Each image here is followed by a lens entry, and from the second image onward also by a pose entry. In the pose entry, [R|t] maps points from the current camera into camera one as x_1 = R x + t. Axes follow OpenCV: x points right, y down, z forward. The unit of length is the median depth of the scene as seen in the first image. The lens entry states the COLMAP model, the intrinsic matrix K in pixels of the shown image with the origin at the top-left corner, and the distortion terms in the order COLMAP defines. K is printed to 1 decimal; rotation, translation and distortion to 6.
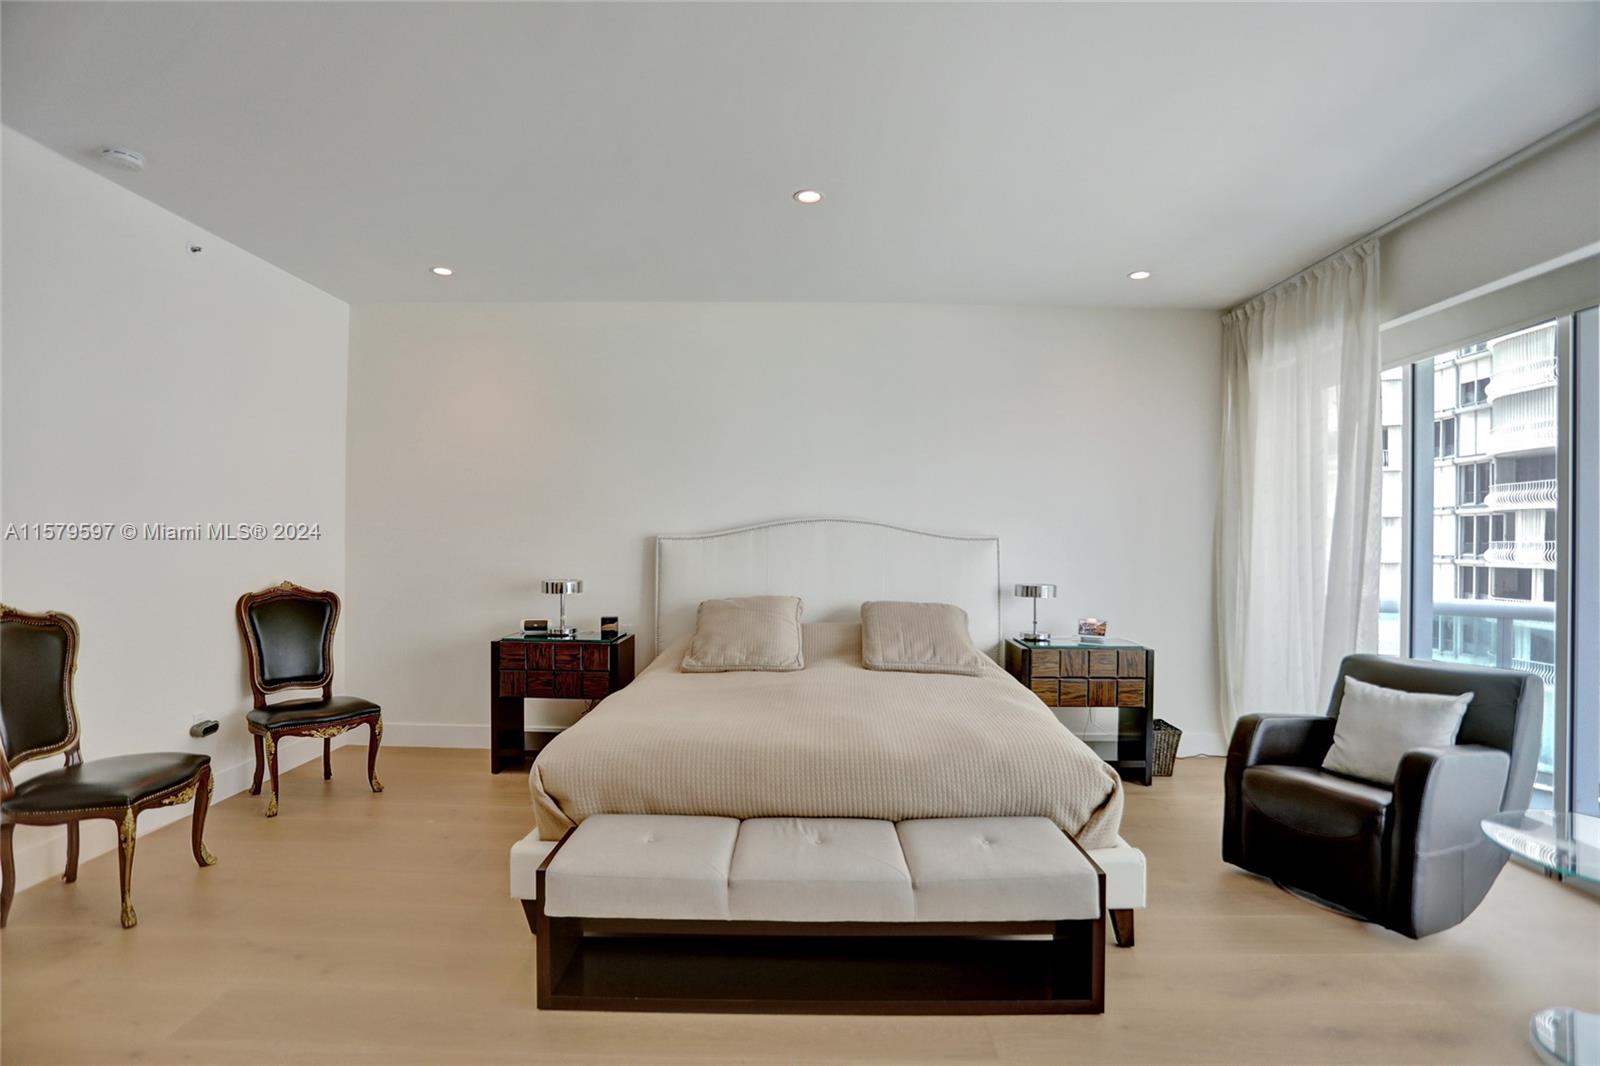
lens RADIAL K [[776.1, 0, 793.2], [0, 776.1, 535.3], [0, 0, 1]] dist [-0.077399, 0.035993]
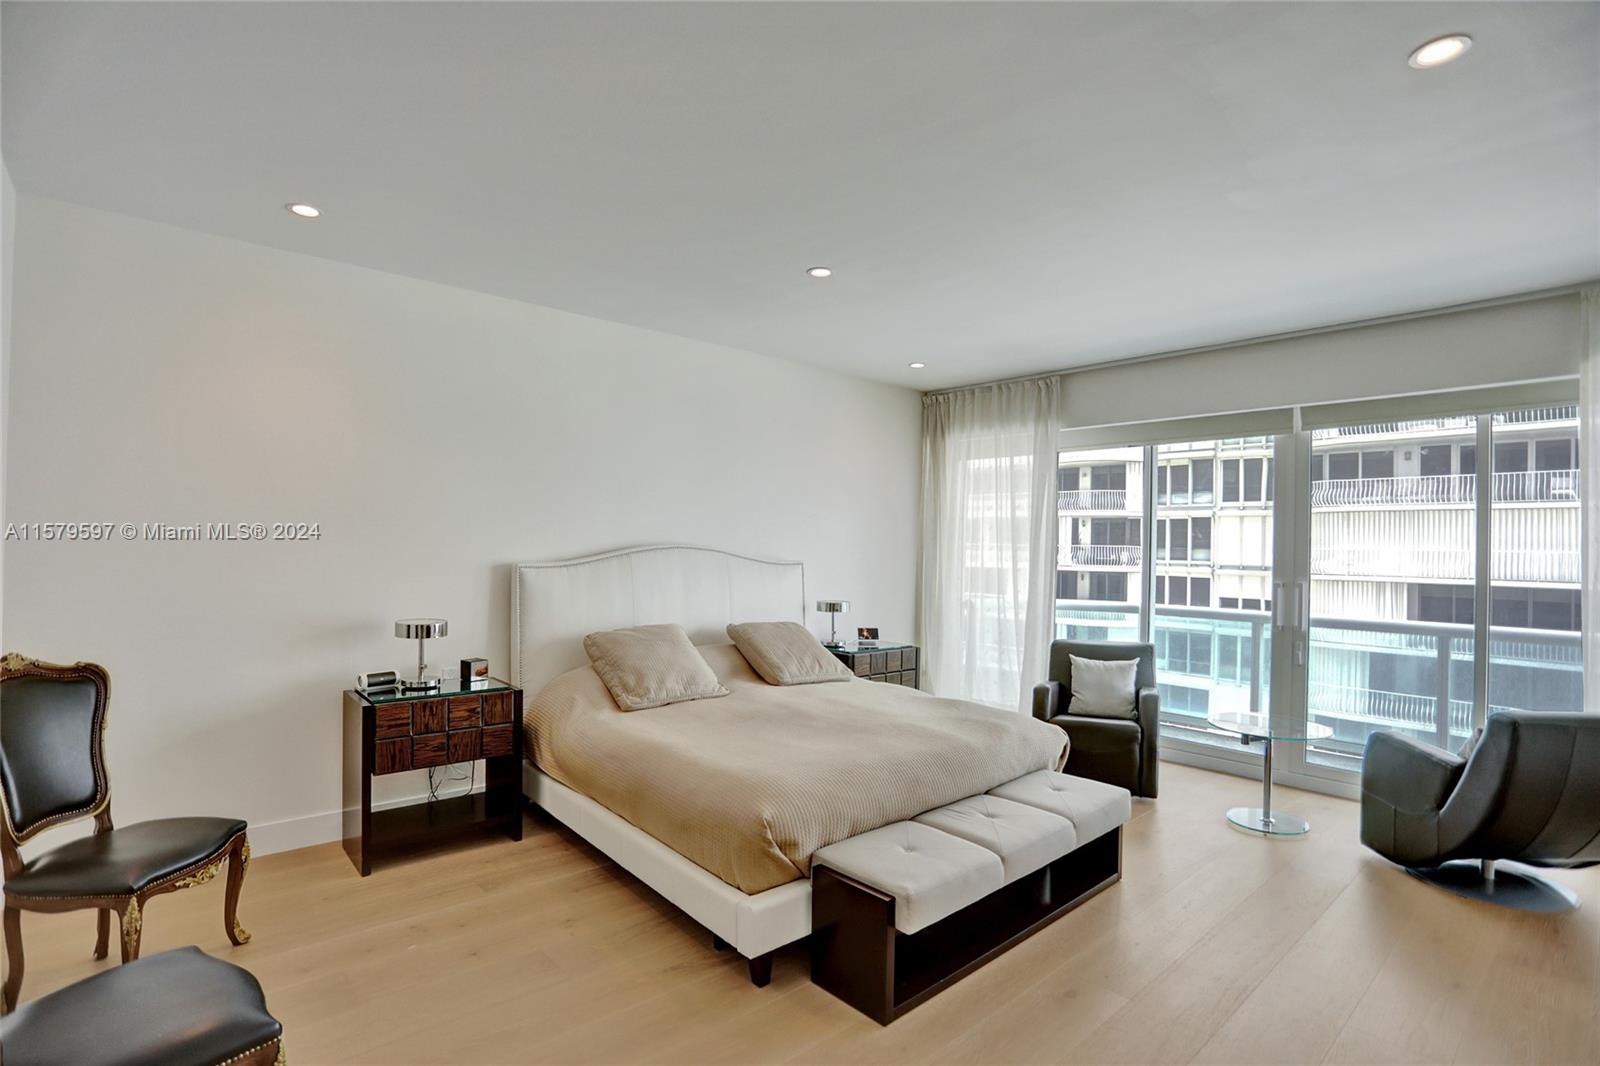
lens RADIAL K [[776.1, 0, 793.2], [0, 776.1, 535.3], [0, 0, 1]] dist [-0.077399, 0.035993]
pose [[0.738722, 0.011731, 0.673908, -0.610279], [-0.015968, 0.999873, 0.000098, -0.043395], [-0.673821, -0.010833, 0.738815, 0.146190]]
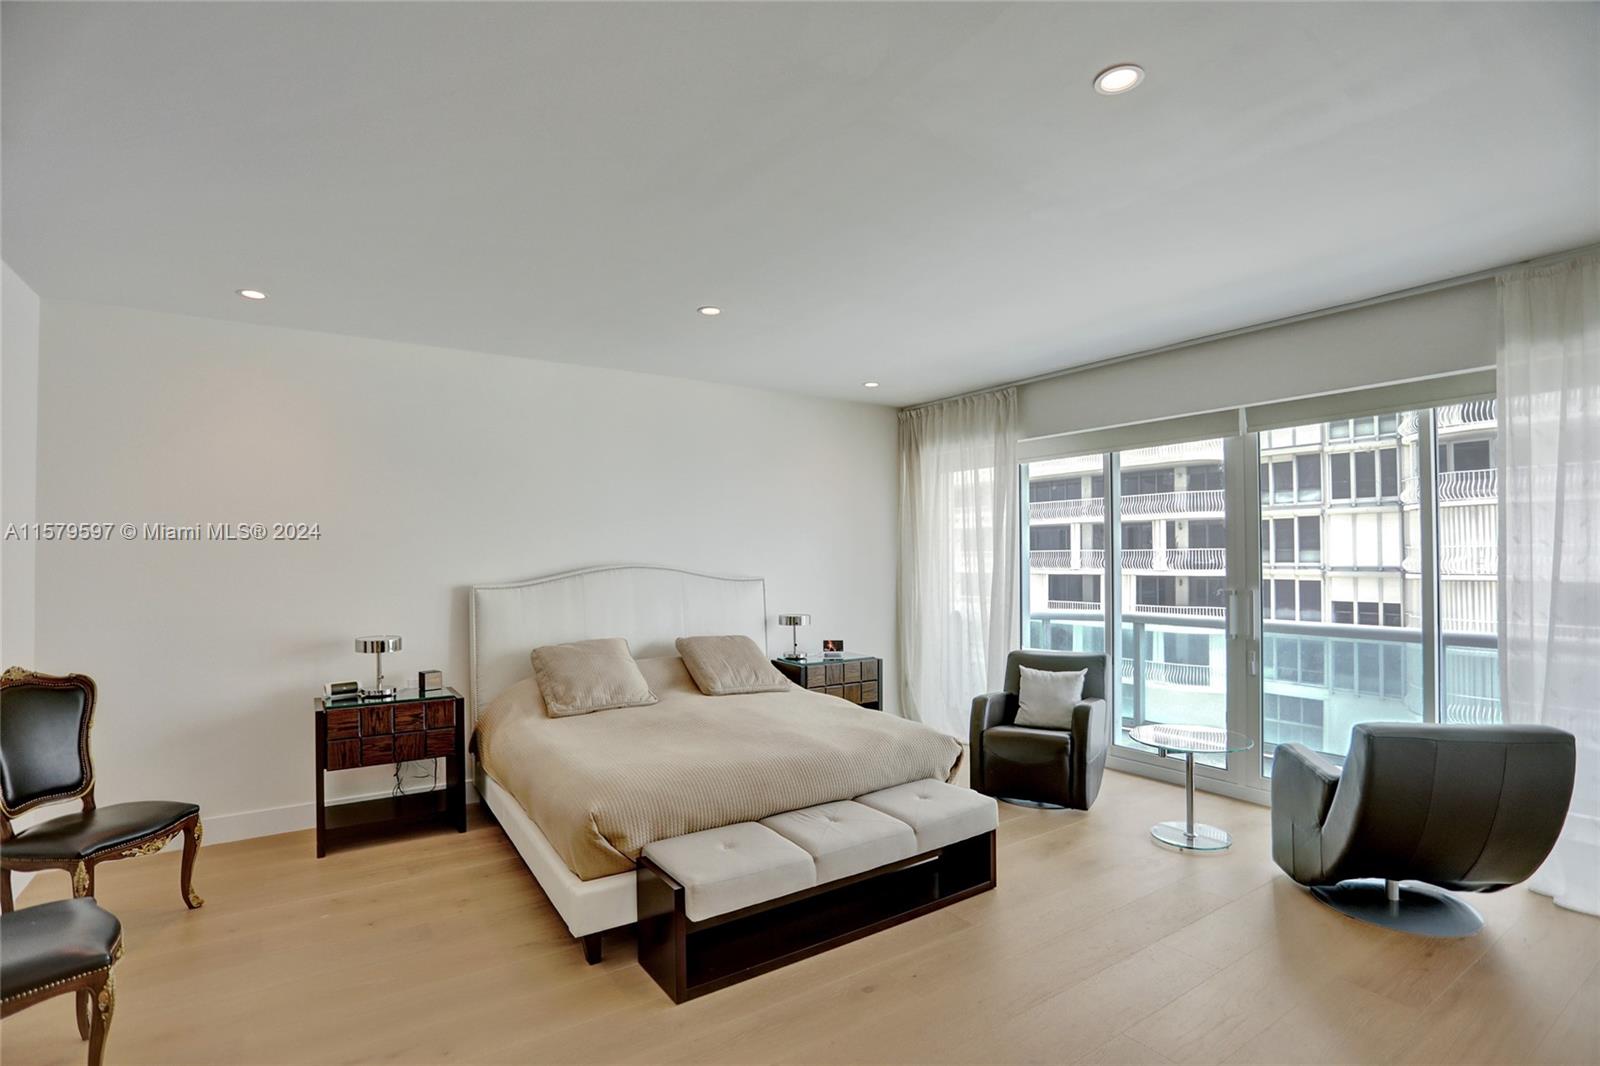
lens RADIAL K [[776.1, 0, 793.2], [0, 776.1, 535.3], [0, 0, 1]] dist [-0.077399, 0.035993]
pose [[0.823722, 0.000372, 0.566994, -0.449180], [0.009254, 0.999858, -0.014101, -0.054037], [-0.566918, 0.016862, 0.823601, -0.061679]]
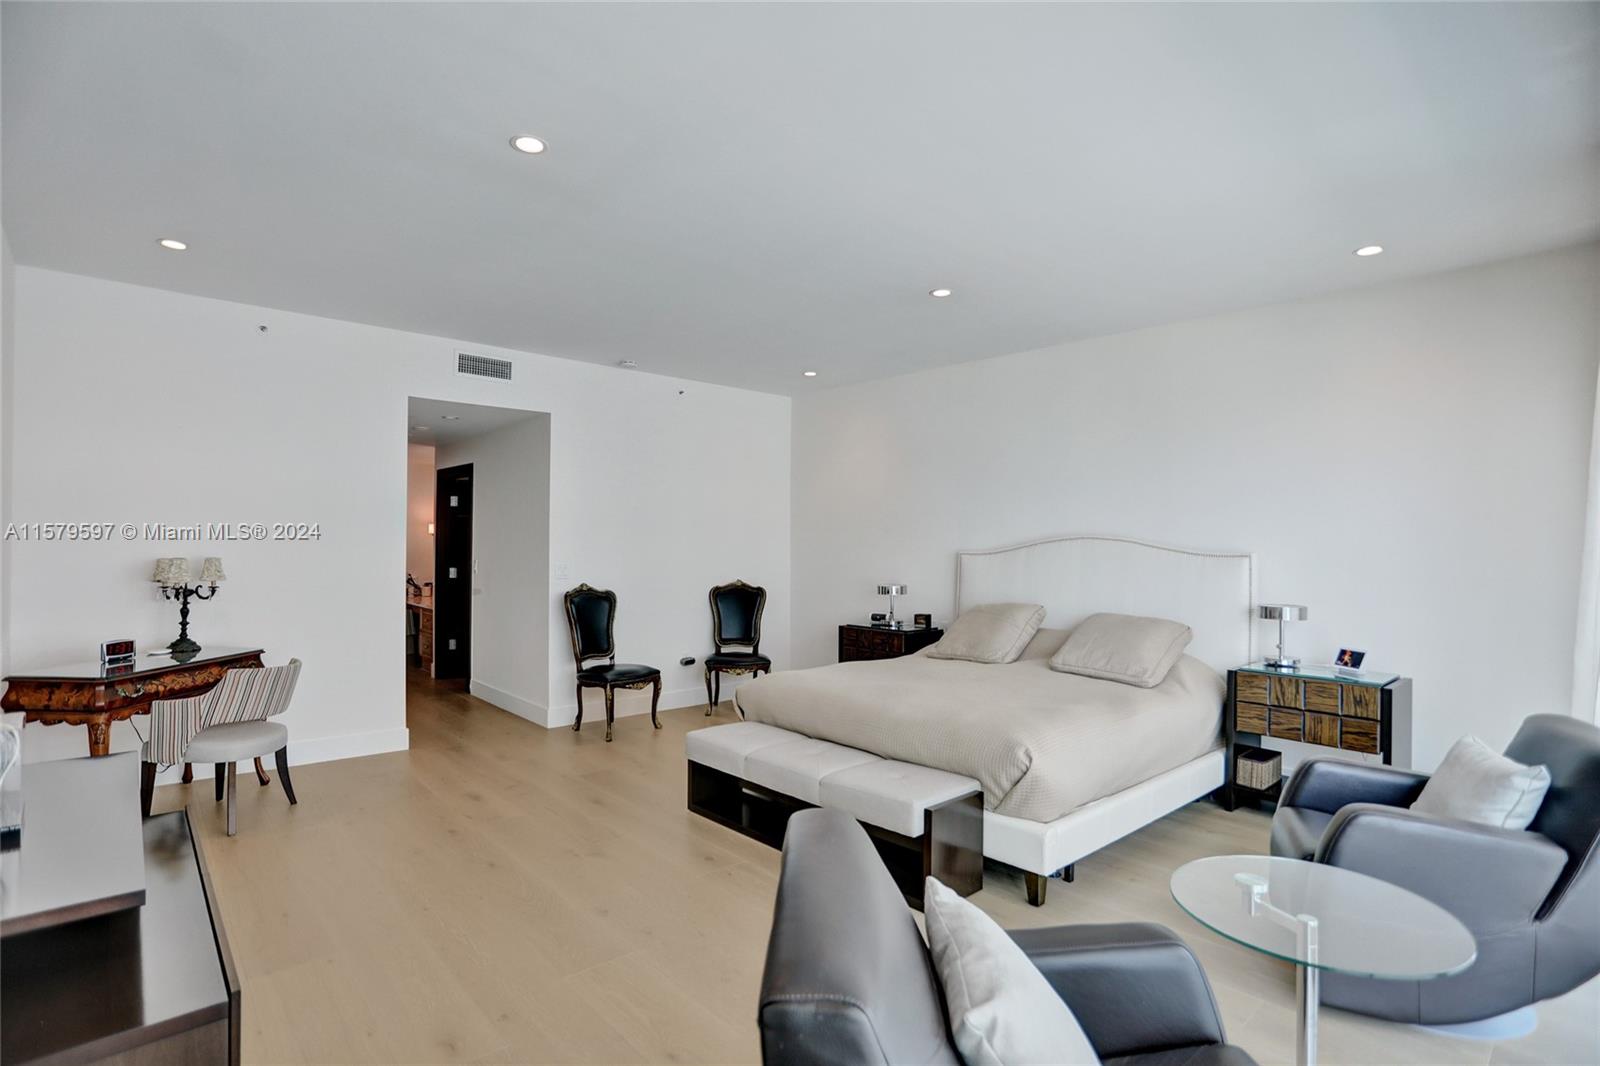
lens RADIAL K [[776.1, 0, 793.2], [0, 776.1, 535.3], [0, 0, 1]] dist [-0.077399, 0.035993]
pose [[0.676282, -0.013845, -0.736512, 0.636134], [0.001960, 0.999854, -0.016995, -0.006214], [0.736640, 0.010050, 0.676211, -0.045958]]
